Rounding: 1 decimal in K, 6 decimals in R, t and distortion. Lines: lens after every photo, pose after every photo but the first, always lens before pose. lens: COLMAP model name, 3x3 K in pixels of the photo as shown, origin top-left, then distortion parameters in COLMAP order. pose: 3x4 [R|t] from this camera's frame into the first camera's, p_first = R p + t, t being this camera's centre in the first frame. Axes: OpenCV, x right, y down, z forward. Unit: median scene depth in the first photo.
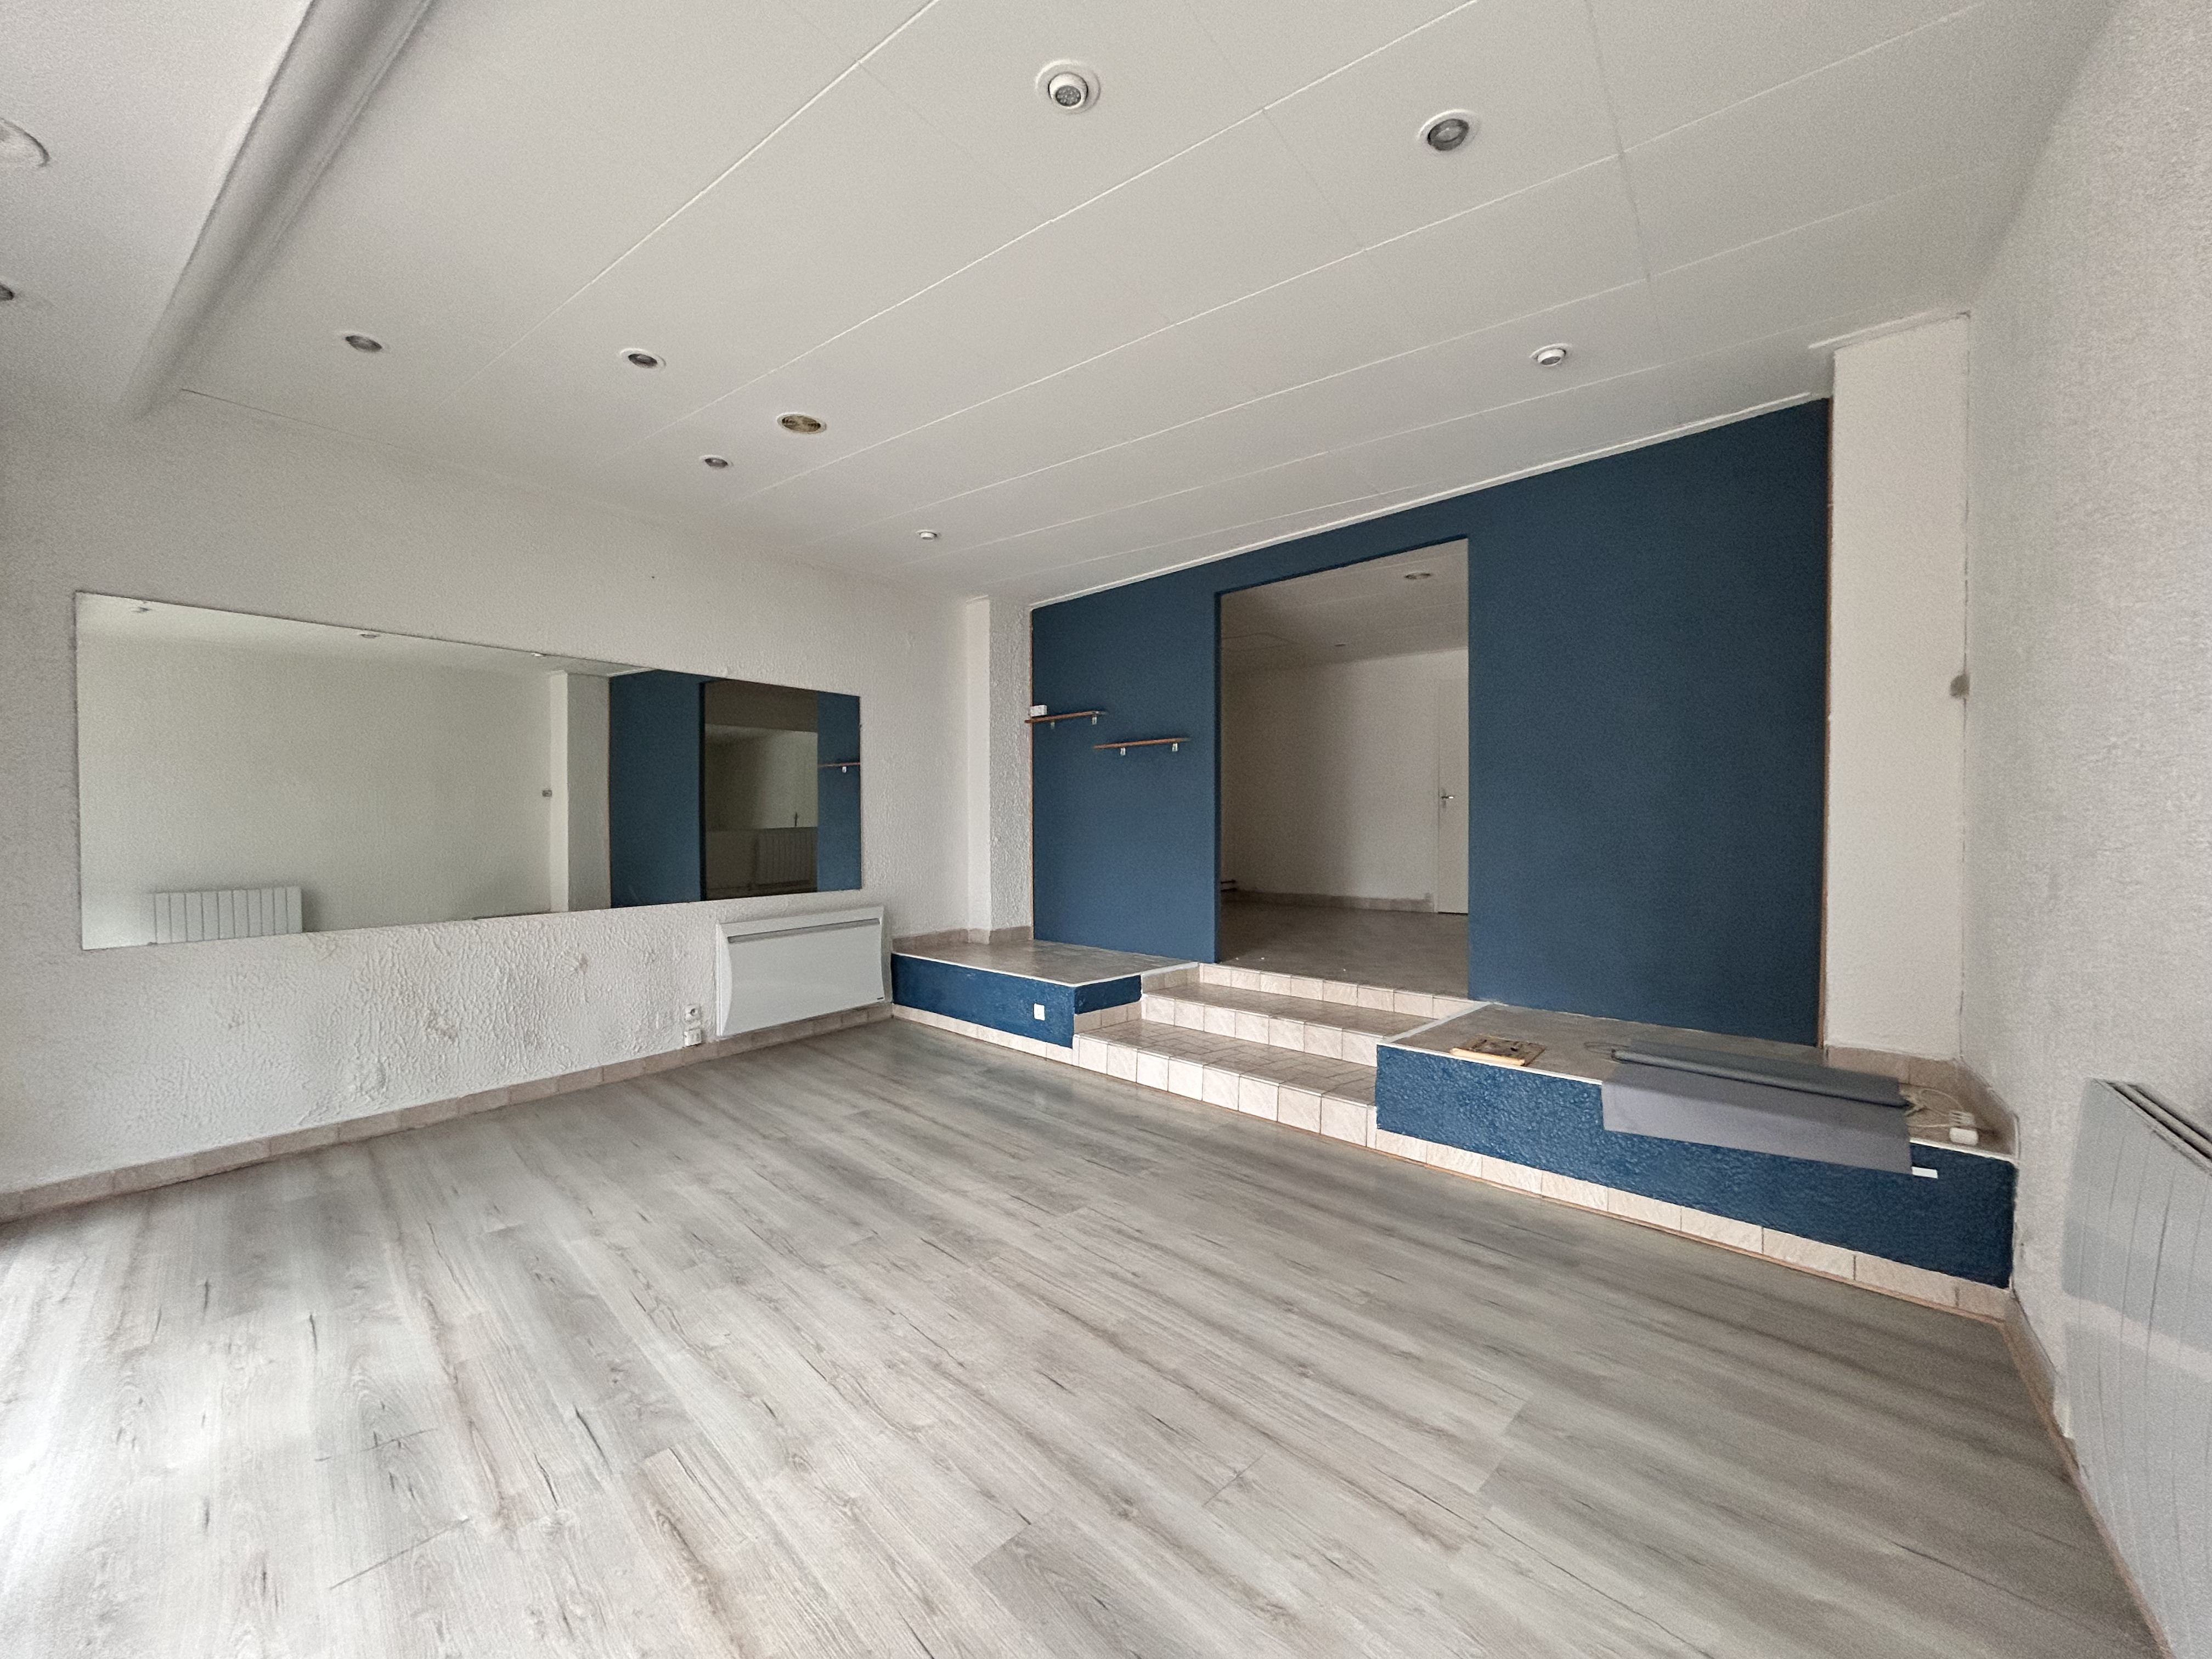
lens RADIAL K [[876.8, 0, 1106.0], [0, 876.8, 829.5], [0, 0, 1]] dist [0.000795, -0.000108]
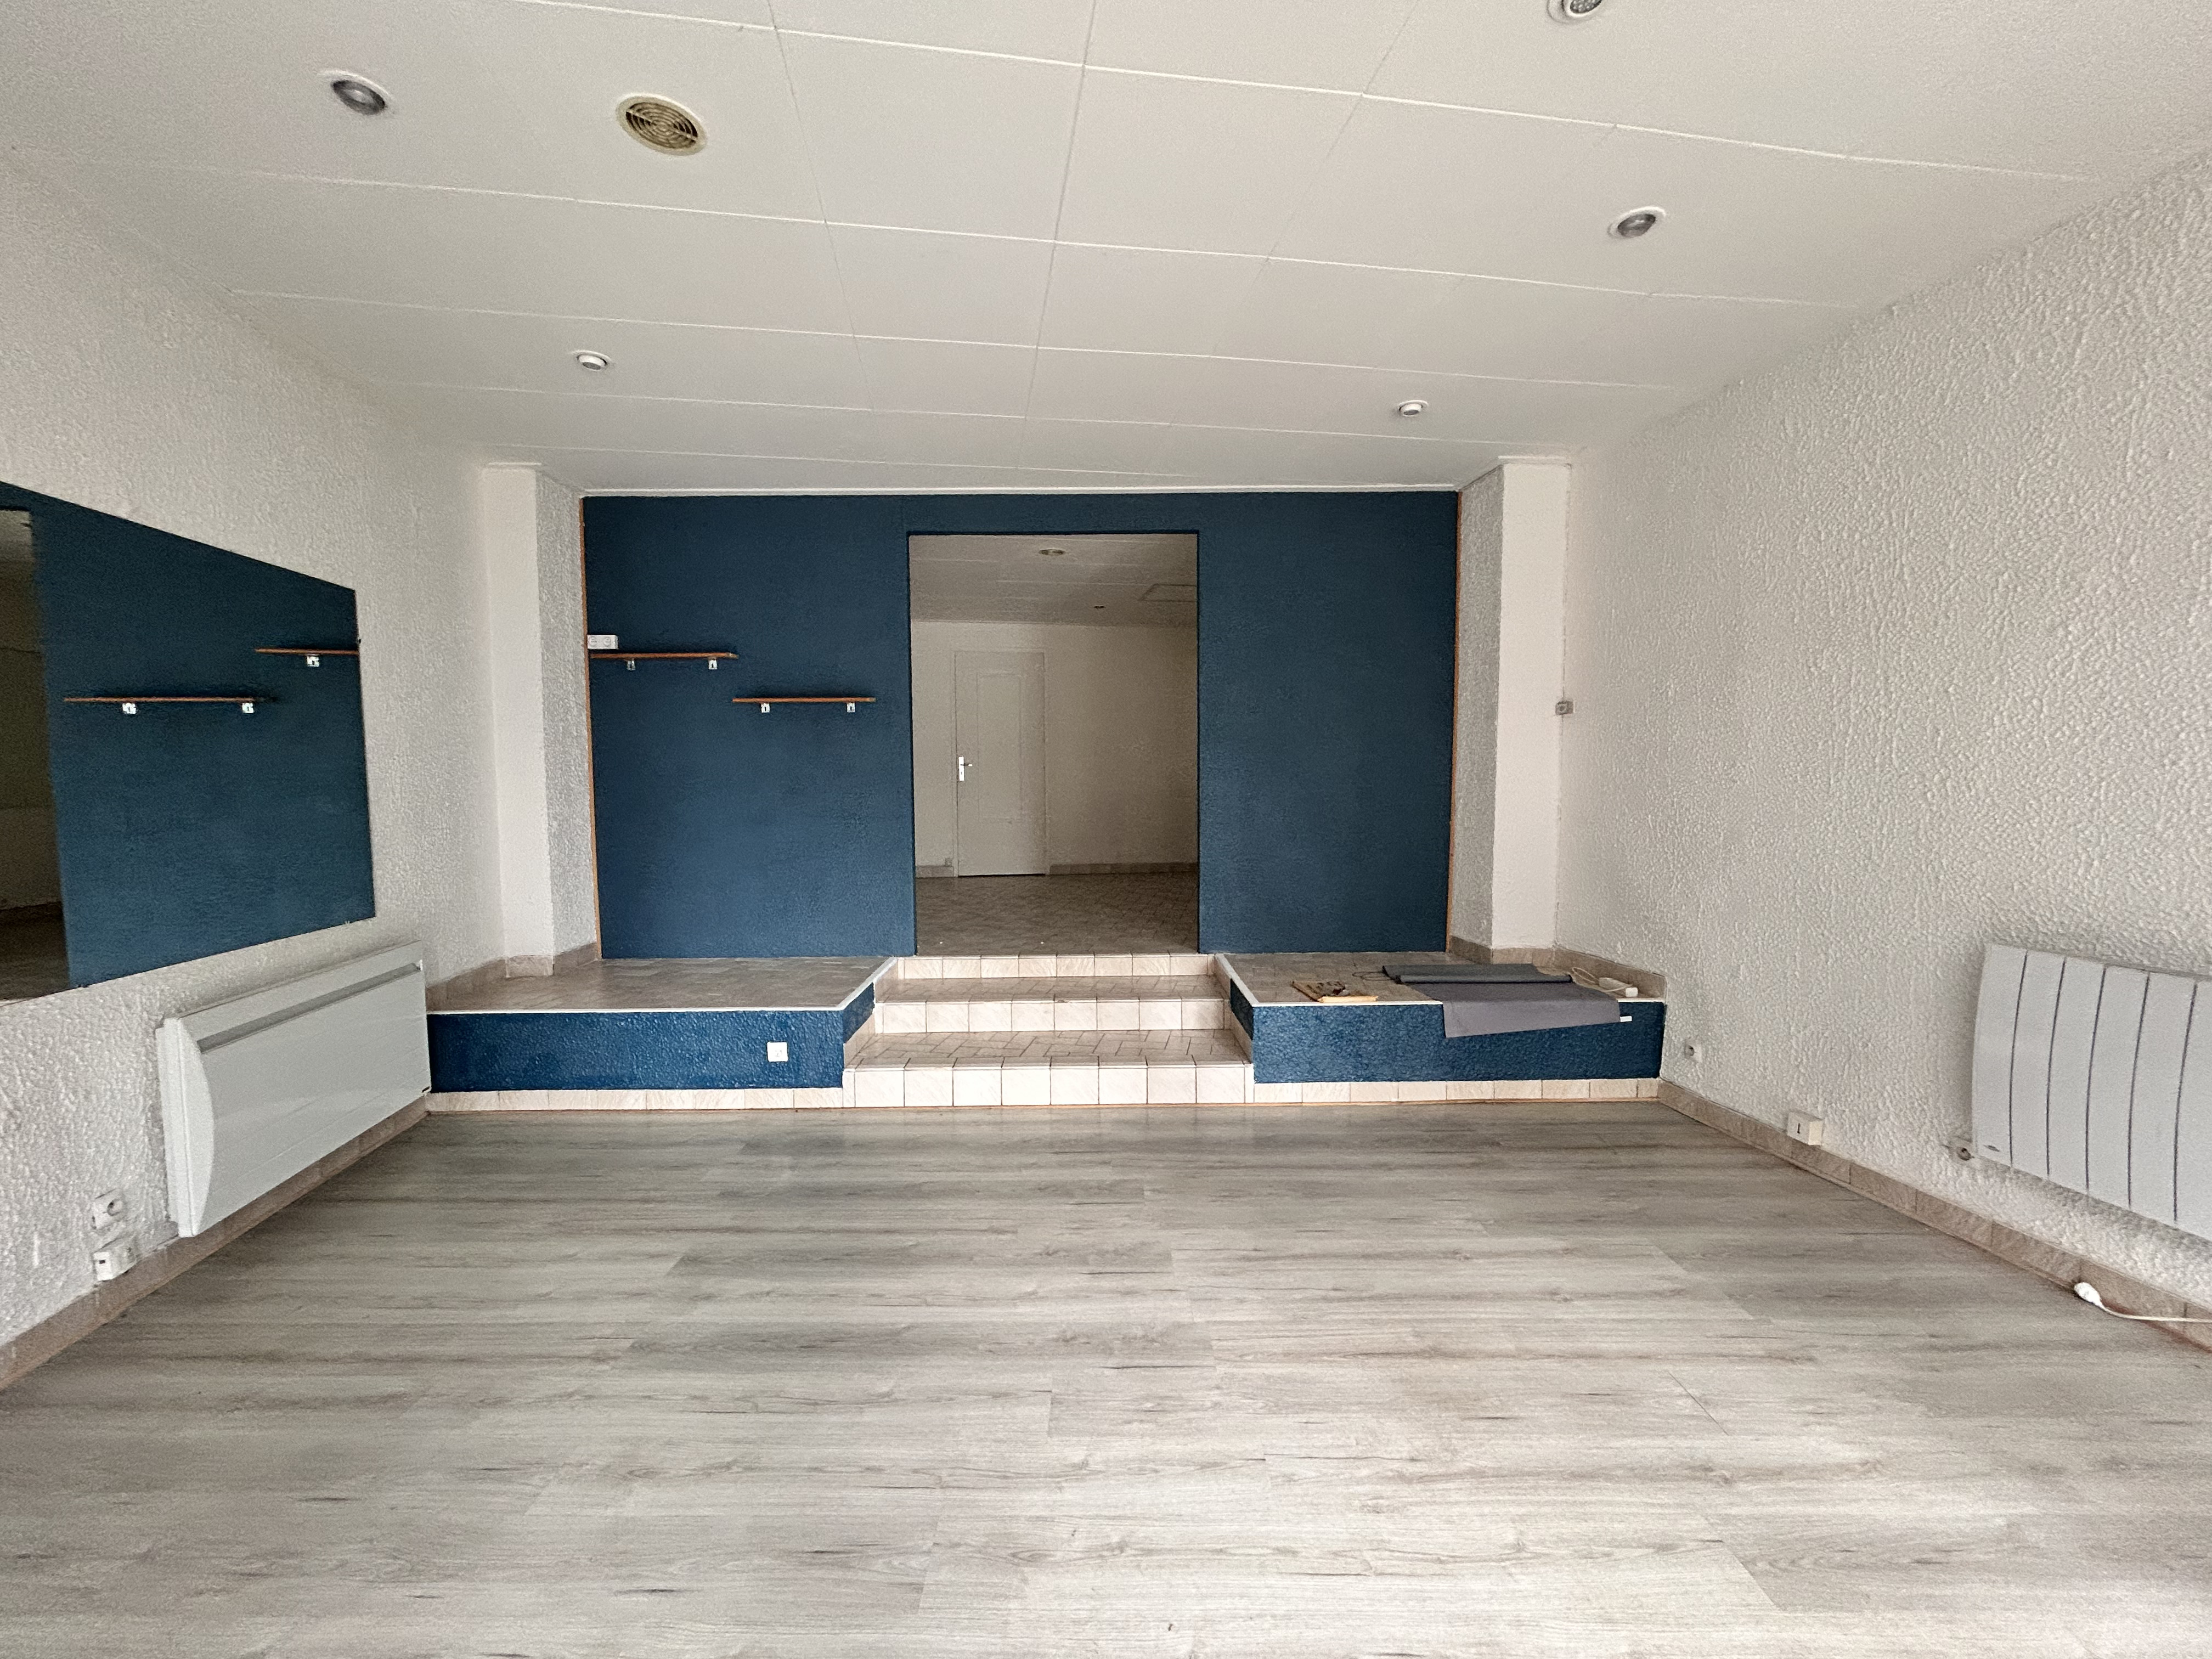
lens RADIAL K [[876.8, 0, 1106.0], [0, 876.8, 829.5], [0, 0, 1]] dist [0.000795, -0.000108]
pose [[0.708150, -0.042498, 0.704782, -0.427621], [0.010194, 0.998698, 0.049978, -0.020480], [-0.705989, -0.028208, 0.707661, 0.282456]]
